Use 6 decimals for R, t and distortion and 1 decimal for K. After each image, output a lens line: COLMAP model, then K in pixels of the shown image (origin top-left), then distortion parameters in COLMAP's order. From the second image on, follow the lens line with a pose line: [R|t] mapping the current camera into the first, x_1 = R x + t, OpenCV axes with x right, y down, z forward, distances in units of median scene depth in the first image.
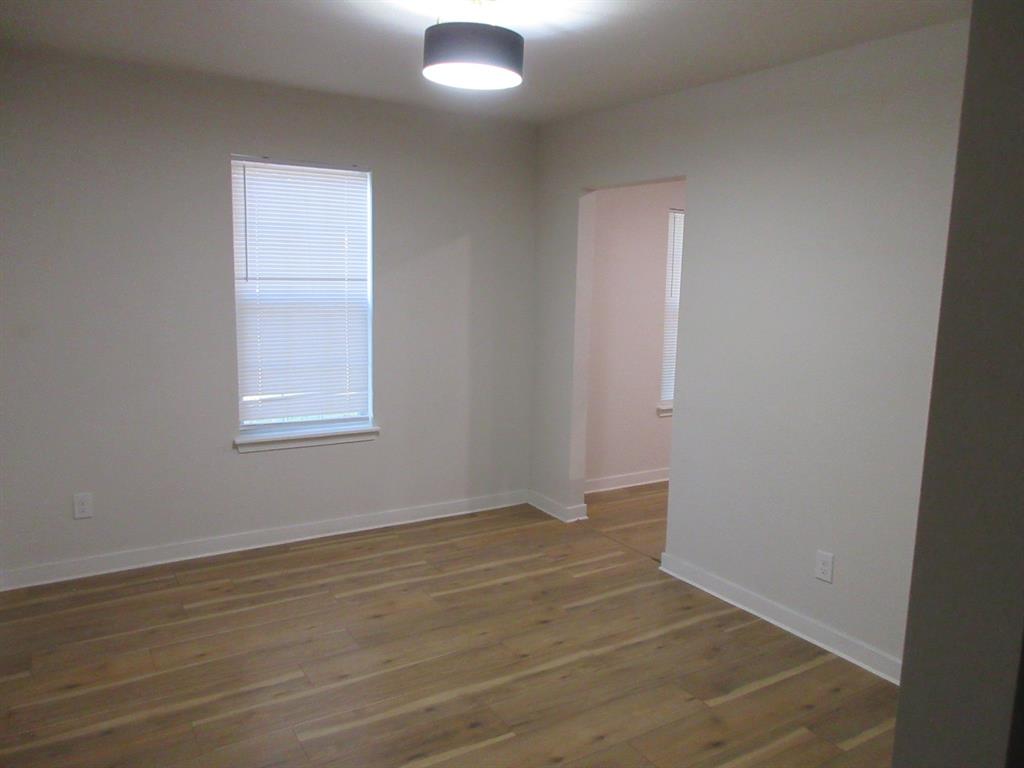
lens RADIAL K [[753.9, 0, 515.6], [0, 753.9, 381.3], [0, 0, 1]] dist [-0.008508, 0.011857]
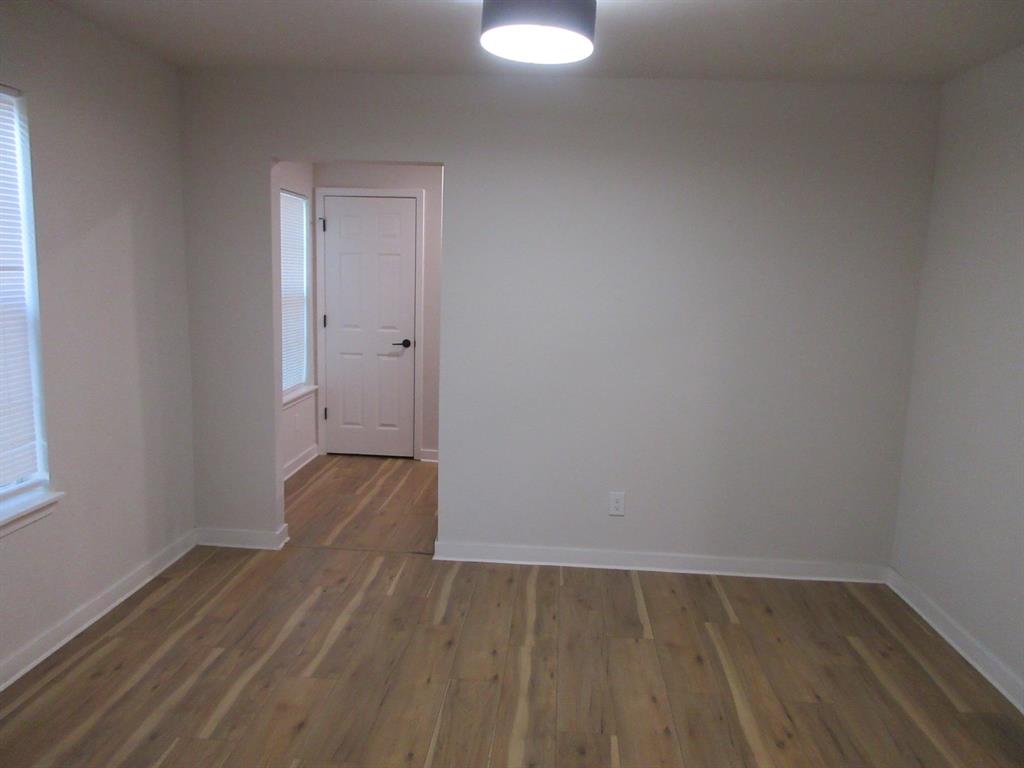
lens RADIAL K [[753.9, 0, 515.6], [0, 753.9, 381.3], [0, 0, 1]] dist [-0.008508, 0.011857]
pose [[0.589223, -0.125817, 0.798114, -0.512342], [0.097992, 0.991638, 0.083980, -0.057443], [-0.802006, 0.028726, 0.596625, 0.314521]]
